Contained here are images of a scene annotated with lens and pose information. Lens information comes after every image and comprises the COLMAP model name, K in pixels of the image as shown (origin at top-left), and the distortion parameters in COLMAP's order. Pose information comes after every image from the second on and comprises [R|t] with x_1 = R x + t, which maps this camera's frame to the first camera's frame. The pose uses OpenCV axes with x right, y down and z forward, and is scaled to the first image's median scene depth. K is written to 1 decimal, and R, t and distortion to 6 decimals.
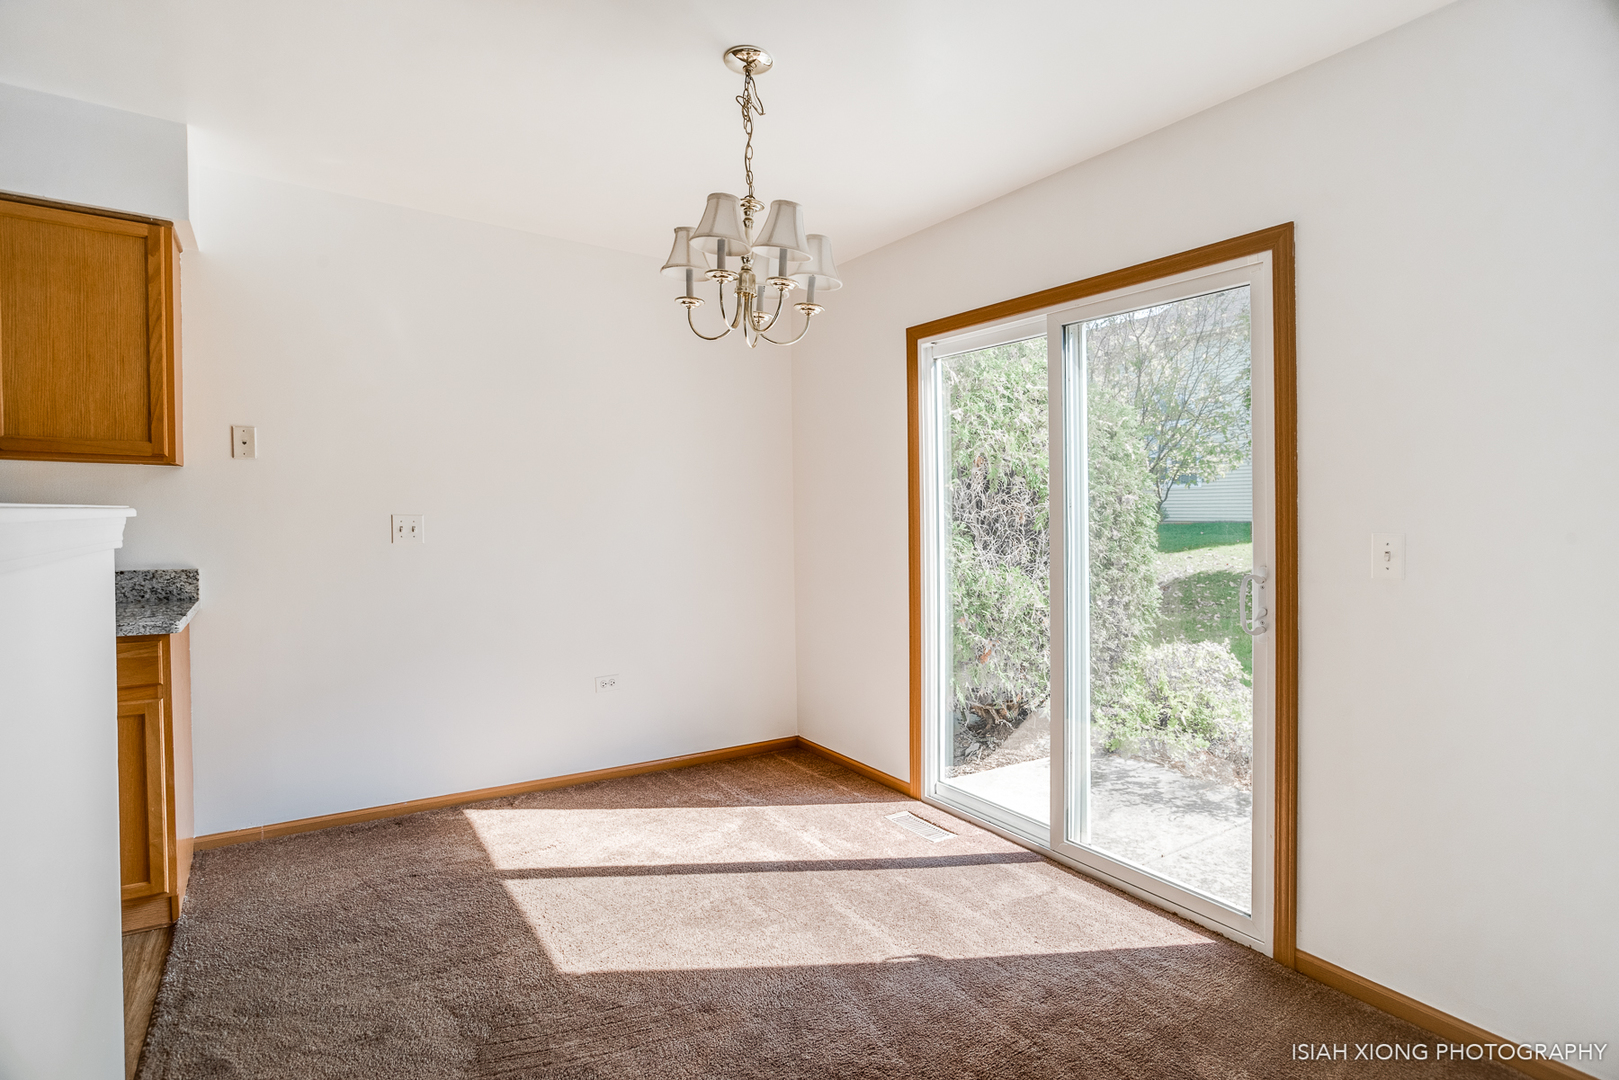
lens RADIAL K [[797.1, 0, 772.9], [0, 797.1, 530.5], [0, 0, 1]] dist [-0.016337, 0.000072]
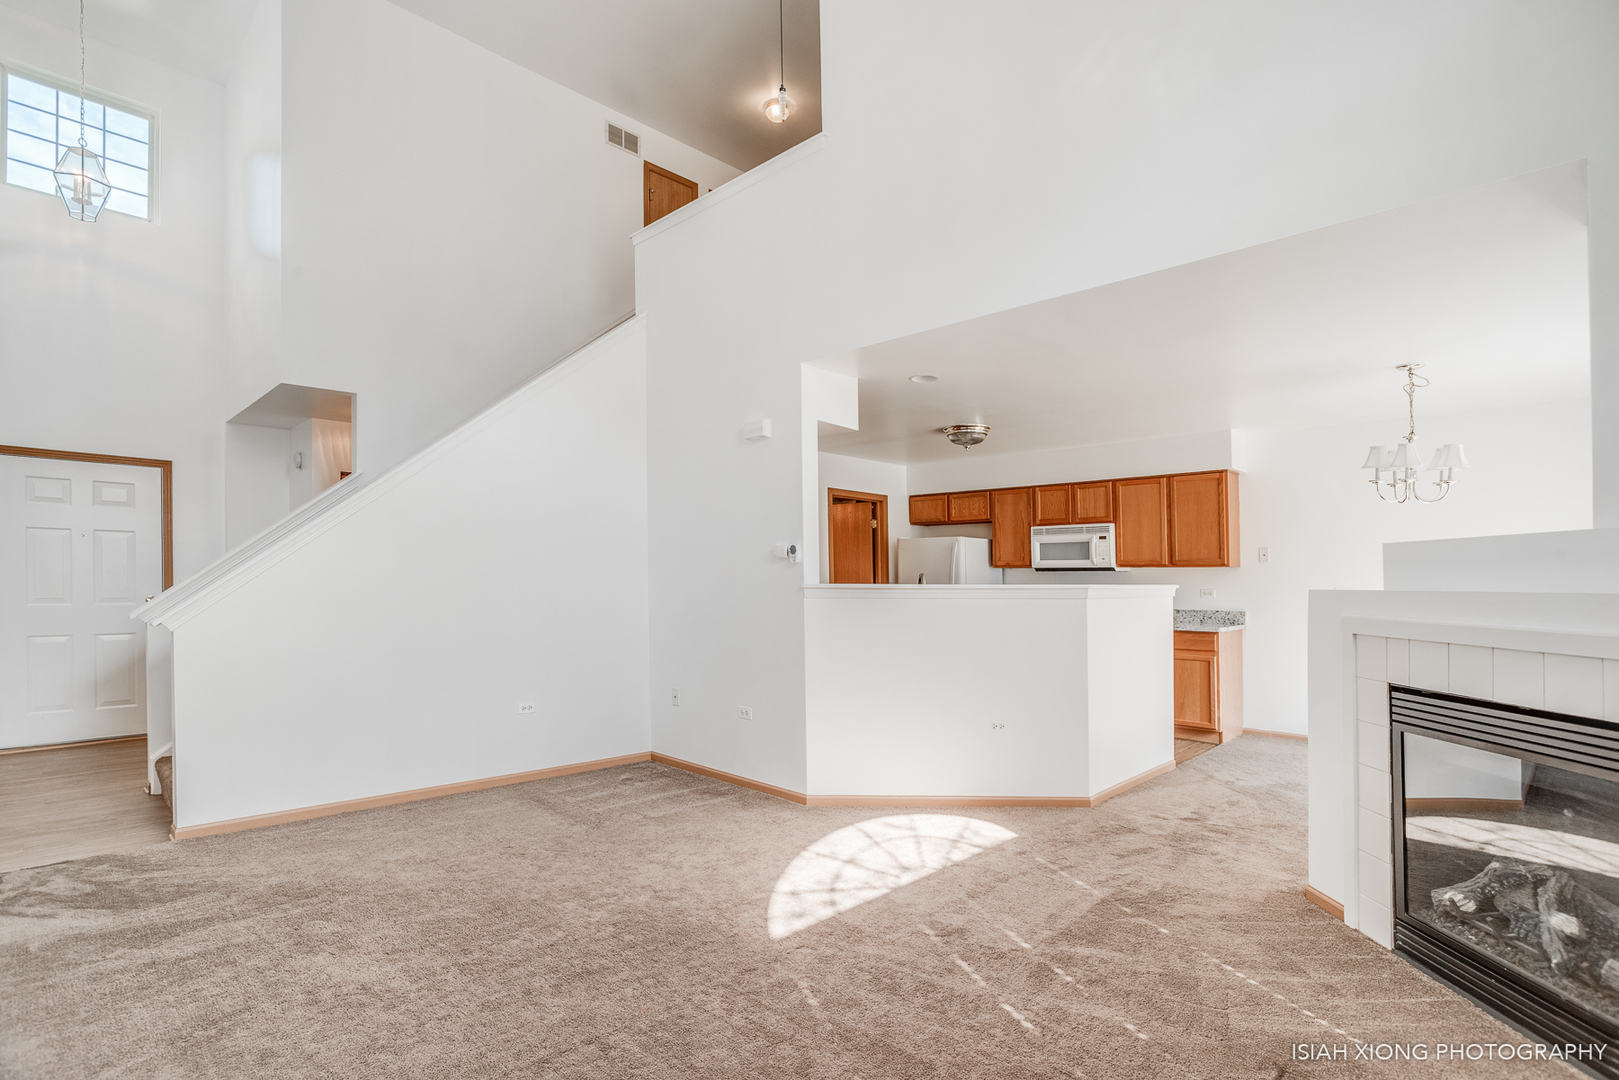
lens RADIAL K [[791.7, 0, 797.5], [0, 791.7, 543.1], [0, 0, 1]] dist [-0.001117, 0.000795]
pose [[0.212835, -0.059156, -0.975296, 1.276366], [-0.017956, 0.997760, -0.064437, 0.023080], [0.976923, 0.031227, 0.211296, -0.786966]]
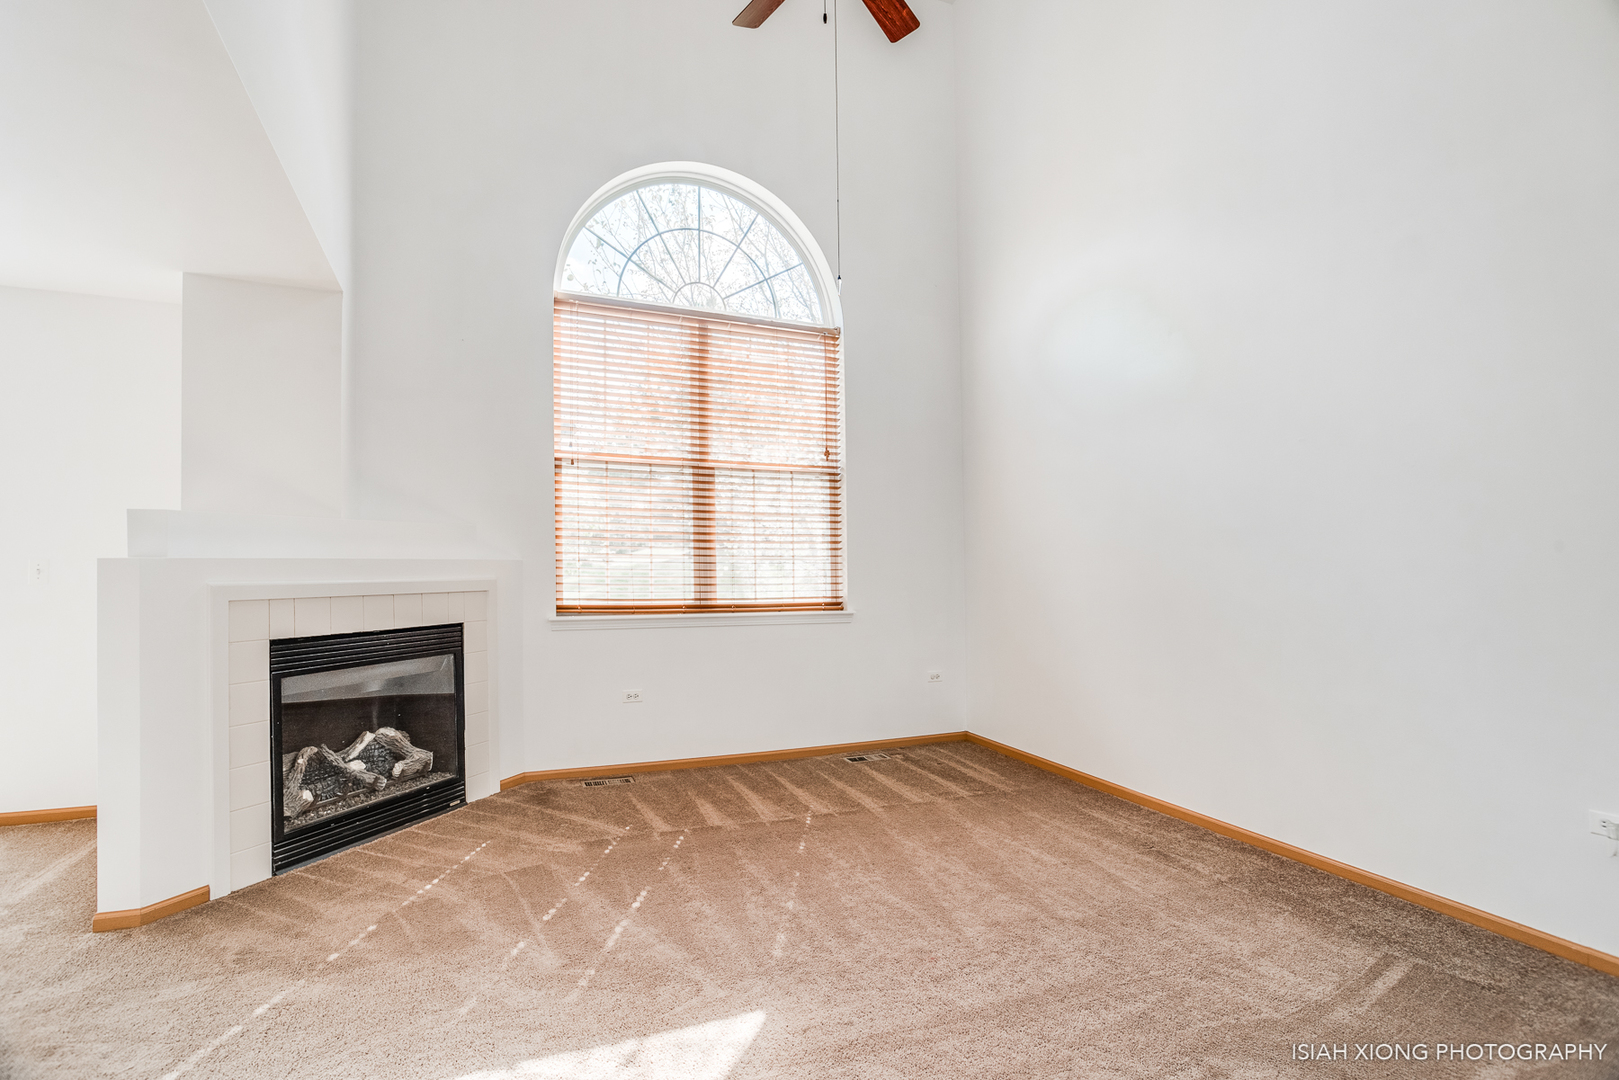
lens RADIAL K [[791.7, 0, 797.5], [0, 791.7, 543.1], [0, 0, 1]] dist [-0.001117, 0.000795]
pose [[0.173909, 0.016133, 0.984630, -0.512956], [0.011476, 0.999765, -0.018408, 0.017197], [-0.984695, 0.014501, 0.173683, -0.757804]]
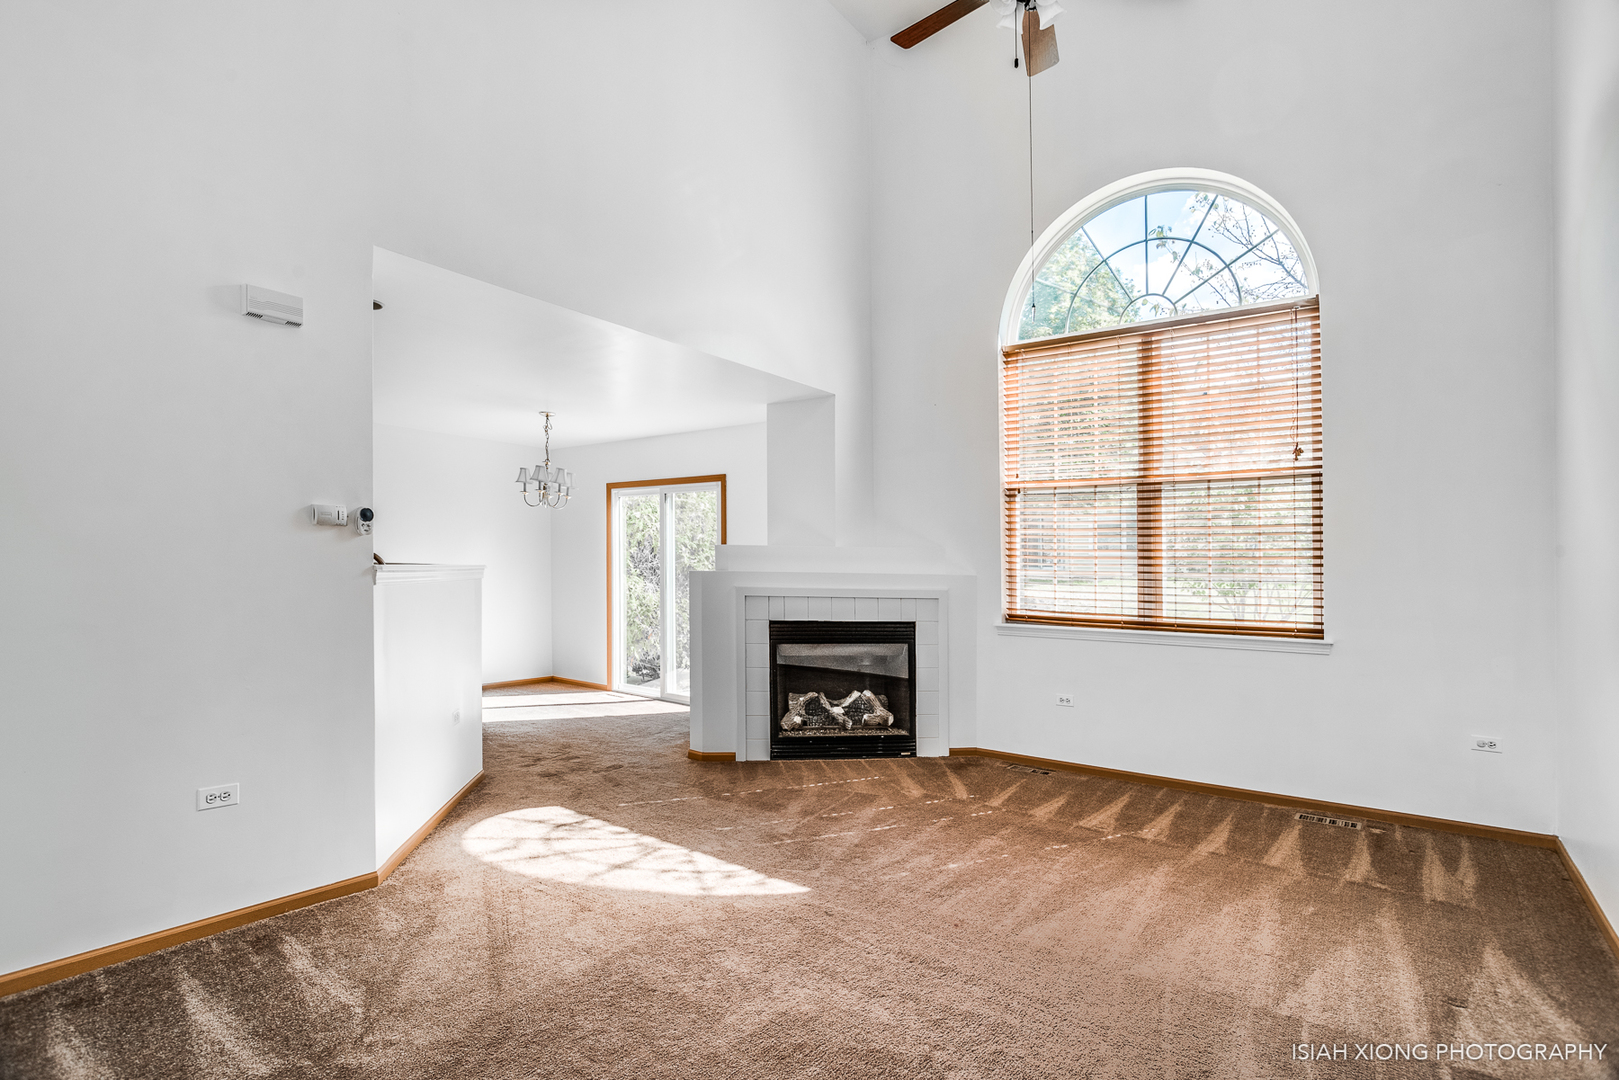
lens RADIAL K [[808.9, 0, 791.3], [0, 808.9, 573.8], [0, 0, 1]] dist [0.000471, 0.000543]
pose [[0.937893, 0.005169, 0.346885, -0.167348], [-0.001723, 0.999946, -0.010240, 0.032478], [-0.346920, 0.009006, 0.937852, -1.646403]]
